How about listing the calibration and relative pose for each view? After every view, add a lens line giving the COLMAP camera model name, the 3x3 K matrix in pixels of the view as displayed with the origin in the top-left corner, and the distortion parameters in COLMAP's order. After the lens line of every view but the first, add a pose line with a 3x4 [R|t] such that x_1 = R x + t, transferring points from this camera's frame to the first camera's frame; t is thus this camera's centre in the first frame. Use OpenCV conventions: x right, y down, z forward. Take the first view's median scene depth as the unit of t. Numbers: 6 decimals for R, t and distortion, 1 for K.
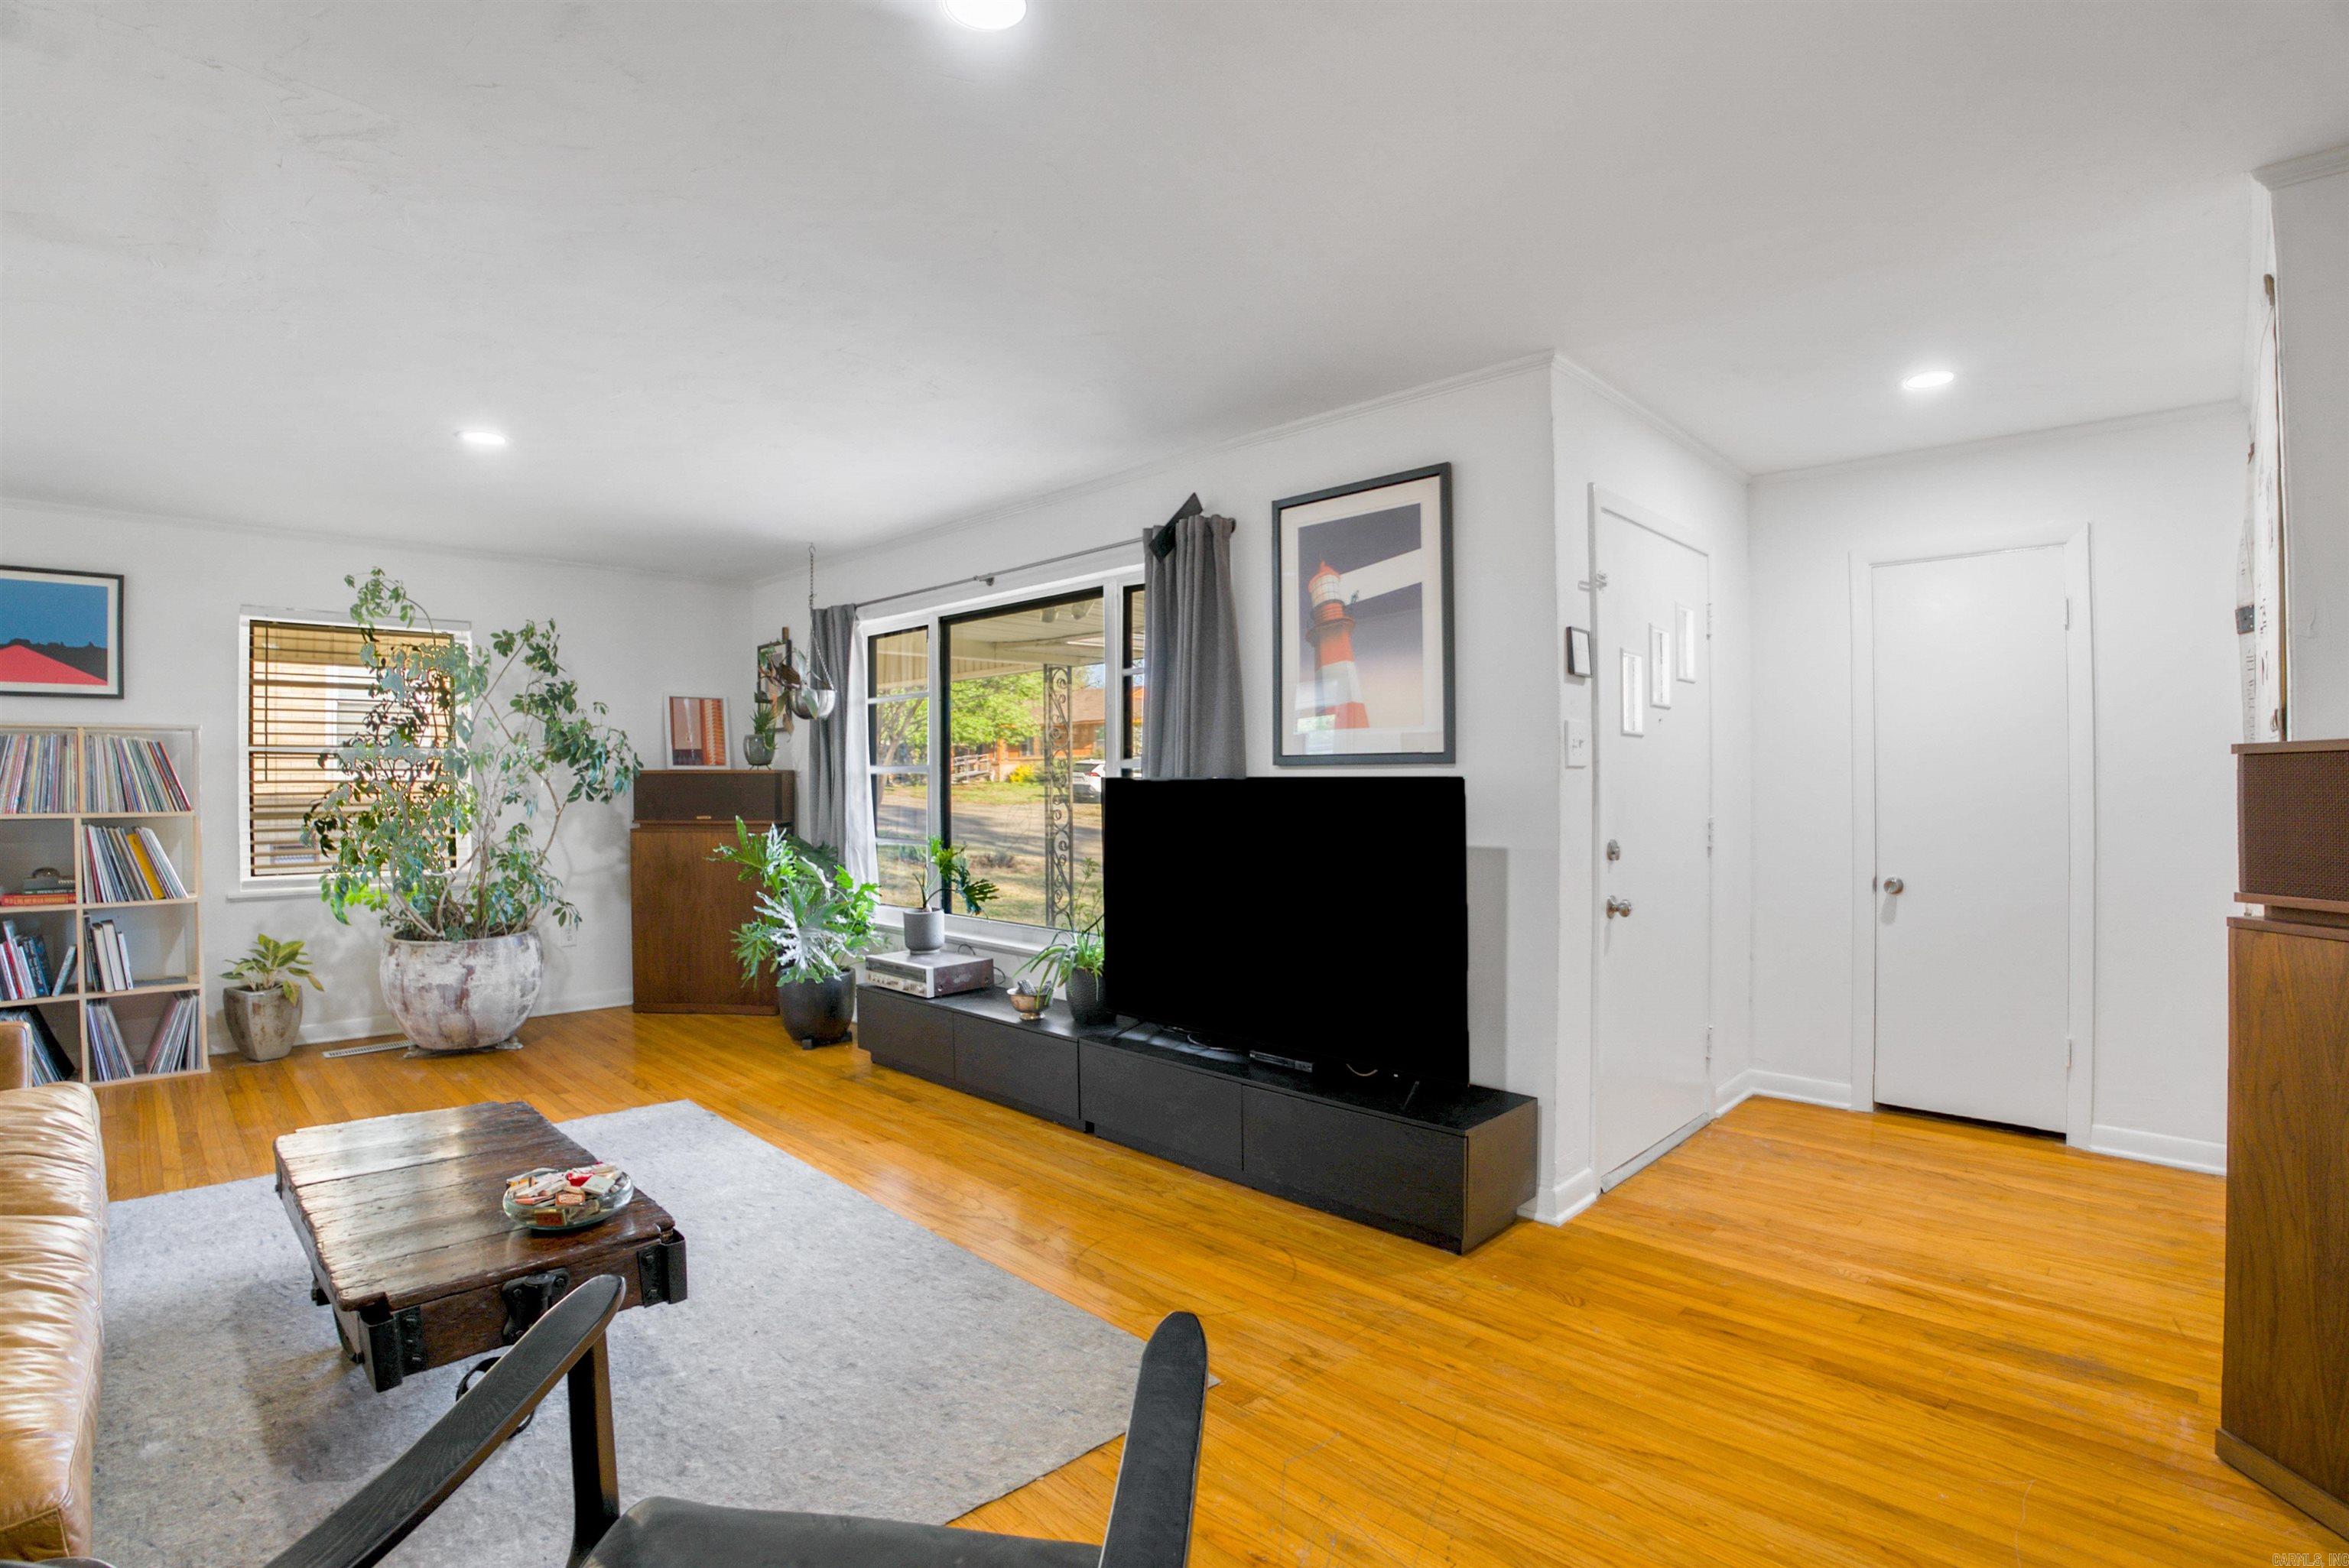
lens RADIAL K [[1114.5, 0, 1168.9], [0, 1114.5, 792.0], [0, 0, 1]] dist [-0.090499, 0.023038]
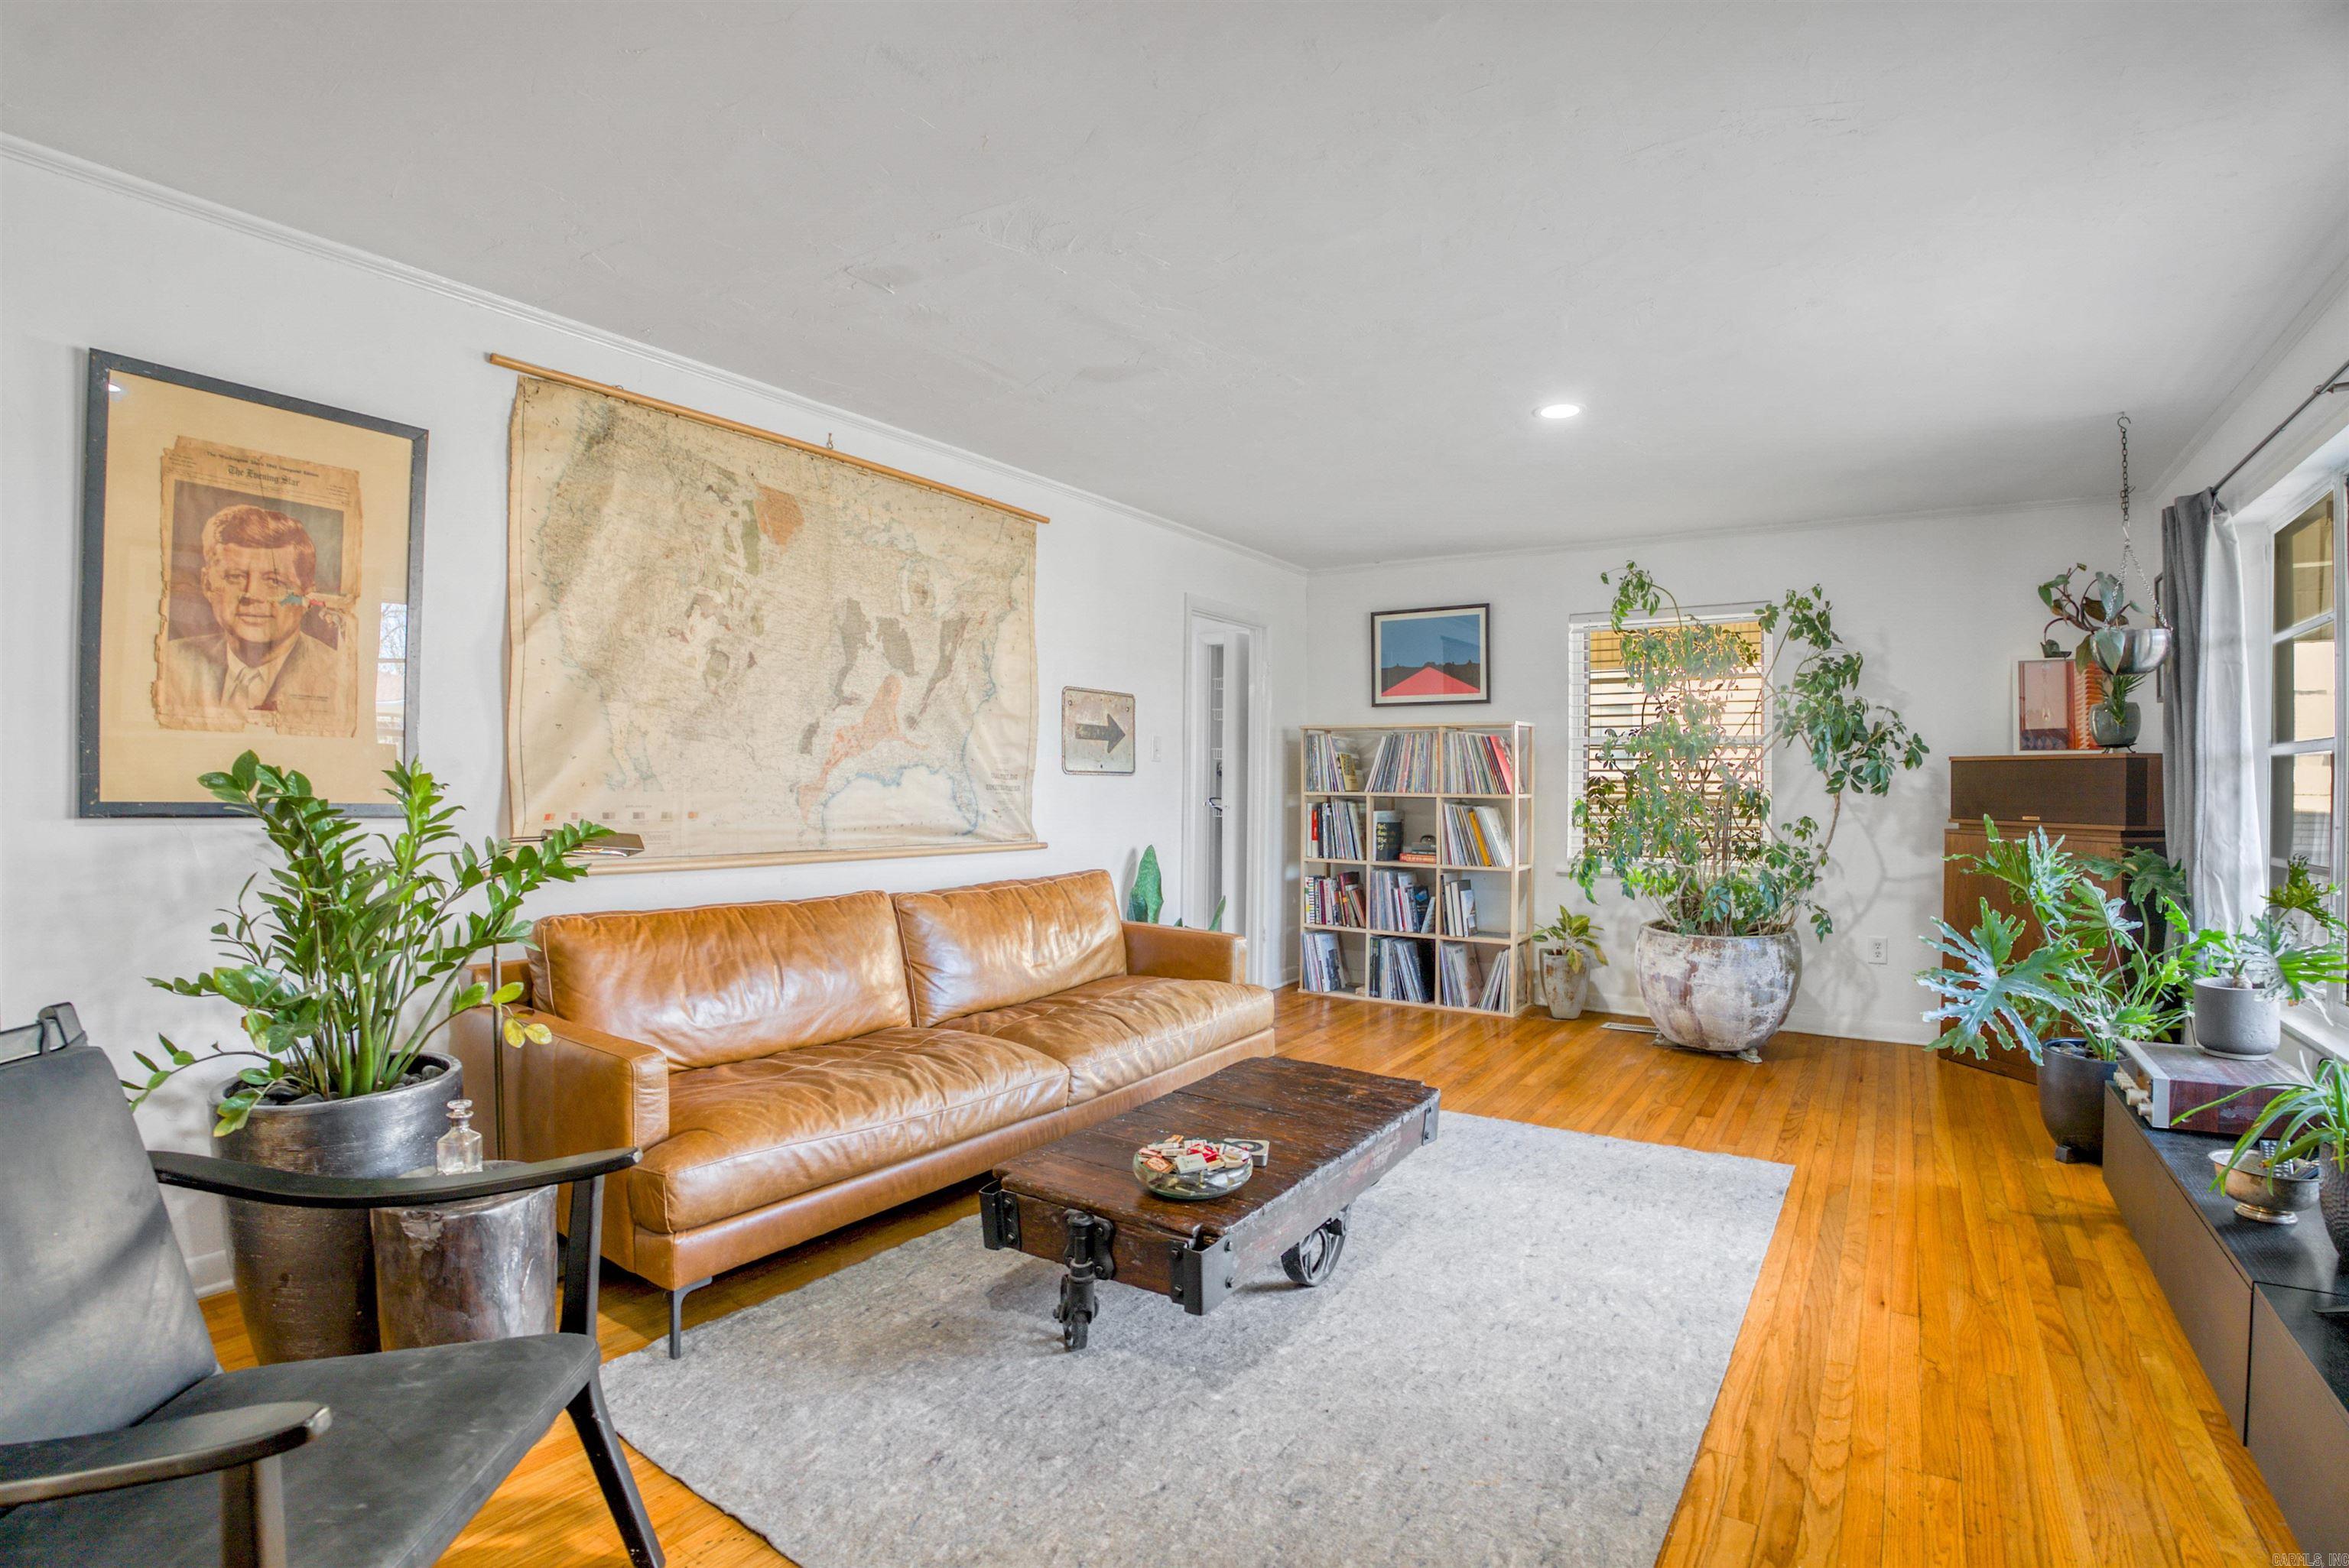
lens RADIAL K [[1114.5, 0, 1168.9], [0, 1114.5, 792.0], [0, 0, 1]] dist [-0.090499, 0.023038]
pose [[0.205920, 0.013535, -0.978475, 0.211874], [-0.014758, 0.999834, 0.010724, 0.008031], [0.978457, 0.012232, 0.206086, 0.367241]]
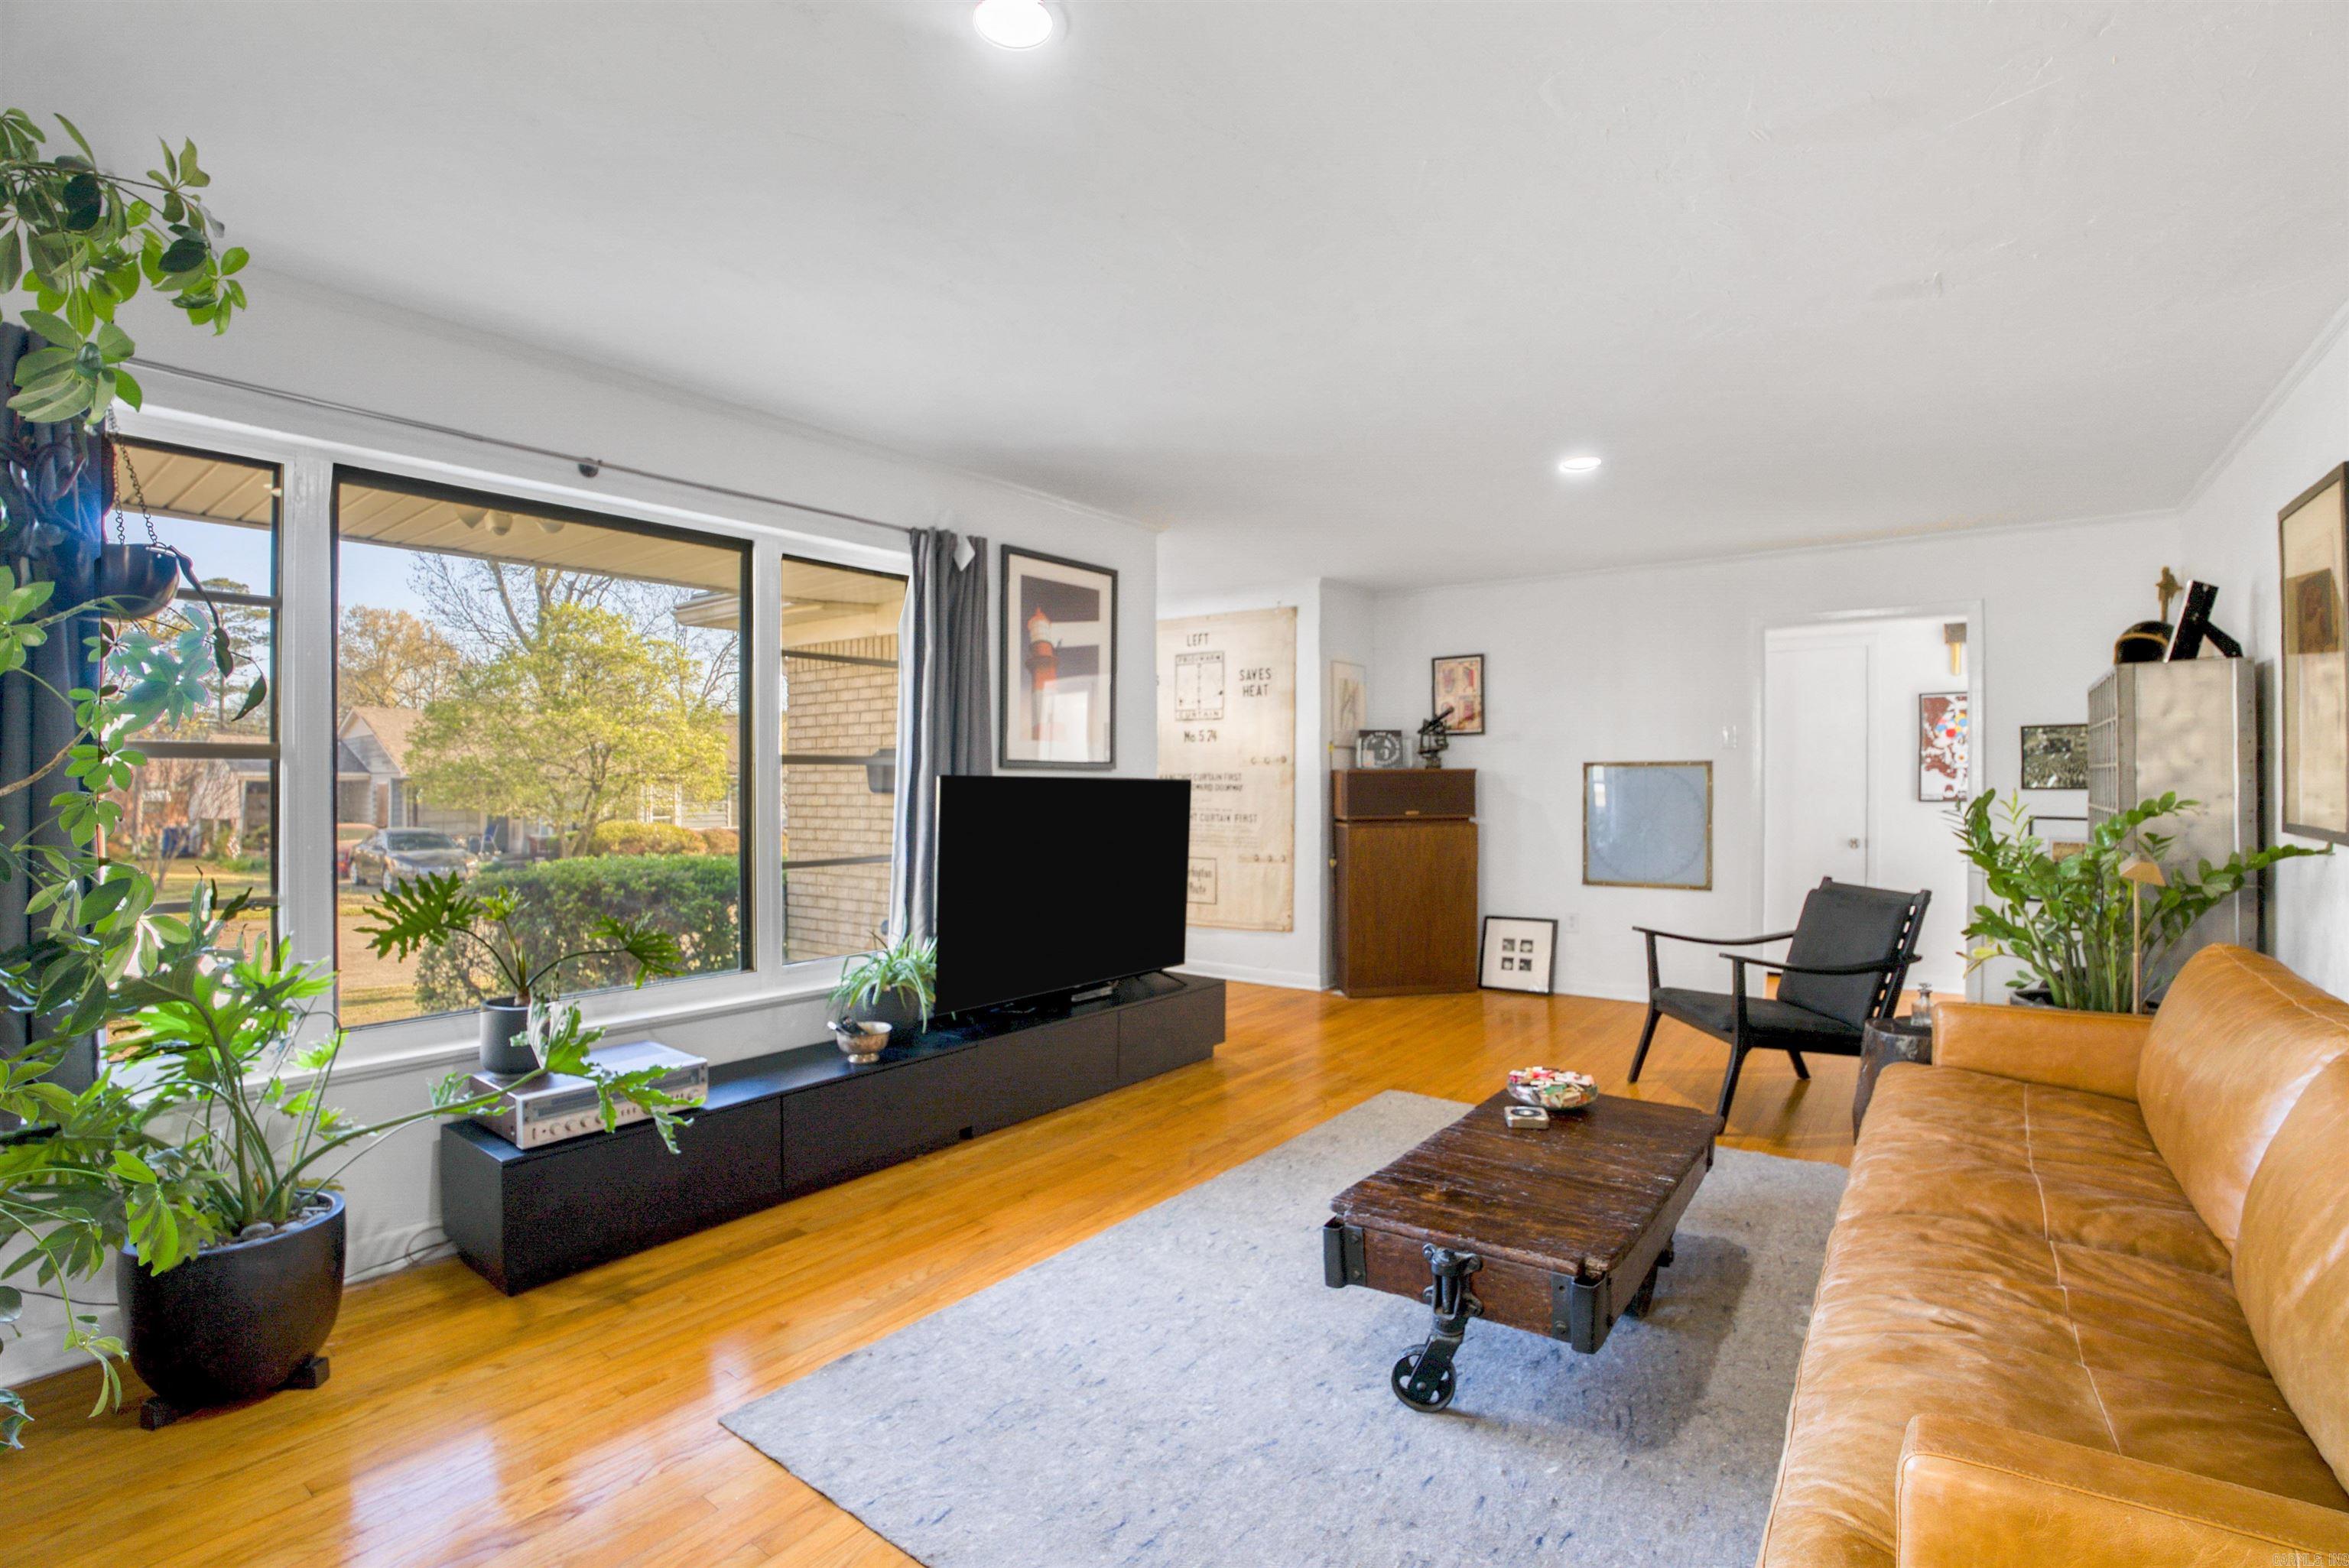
lens RADIAL K [[1175.3, 0, 1125.8], [0, 1175.3, 808.0], [0, 0, 1]] dist [-0.037562, 0.000007]
pose [[-0.132306, -0.025040, 0.990893, -0.935486], [0.005438, 0.999647, 0.025987, -0.010575], [-0.991194, 0.008827, -0.132123, 0.833523]]
